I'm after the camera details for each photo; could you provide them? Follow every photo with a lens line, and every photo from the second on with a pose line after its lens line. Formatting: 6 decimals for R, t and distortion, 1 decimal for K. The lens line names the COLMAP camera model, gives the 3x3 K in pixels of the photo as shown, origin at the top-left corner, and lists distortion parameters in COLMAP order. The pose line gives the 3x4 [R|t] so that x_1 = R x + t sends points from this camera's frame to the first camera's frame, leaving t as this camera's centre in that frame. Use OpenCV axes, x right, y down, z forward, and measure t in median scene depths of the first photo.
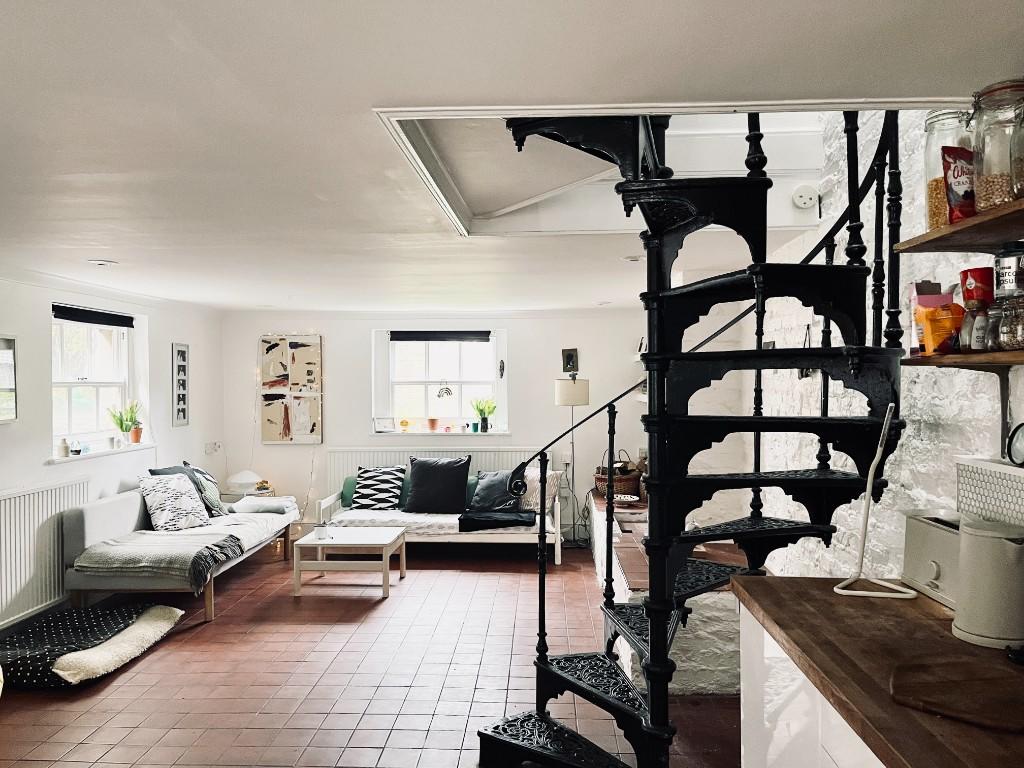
lens RADIAL K [[766.0, 0, 511.3], [0, 766.0, 387.5], [0, 0, 1]] dist [0.057245, -0.082402]
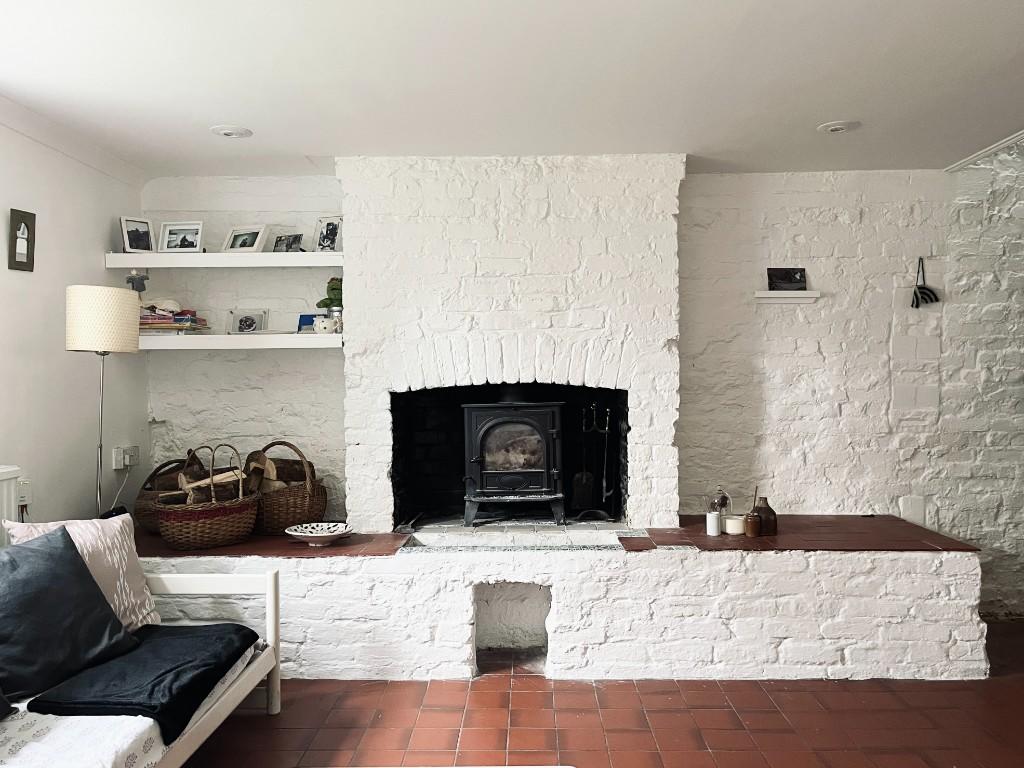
lens RADIAL K [[776.4, 0, 510.2], [0, 776.4, 387.2], [0, 0, 1]] dist [0.062384, -0.092844]
pose [[-0.006330, -0.007262, 0.999954, -0.369524], [0.013980, 0.999875, 0.007350, 0.043792], [-0.999882, 0.014026, -0.006227, 0.841353]]
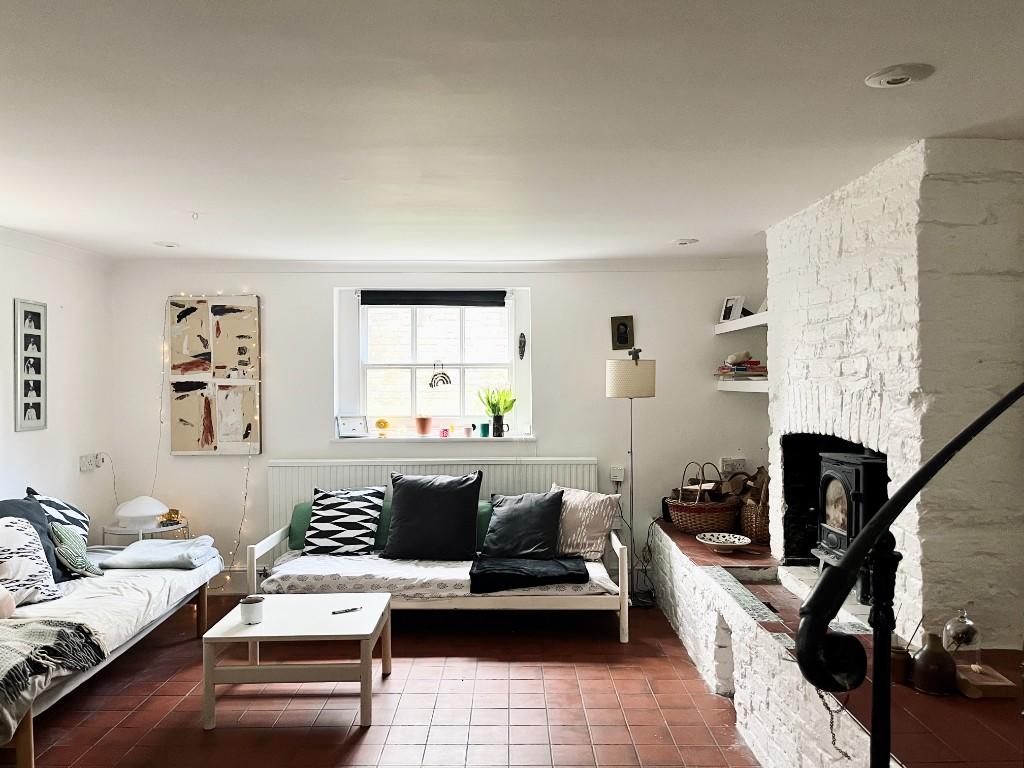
lens RADIAL K [[776.4, 0, 510.2], [0, 776.4, 387.2], [0, 0, 1]] dist [0.062384, -0.092844]
pose [[0.999214, -0.001603, 0.039598, -0.058866], [0.001449, 0.999991, 0.003918, 0.012209], [-0.039604, -0.003857, 0.999208, 0.336485]]
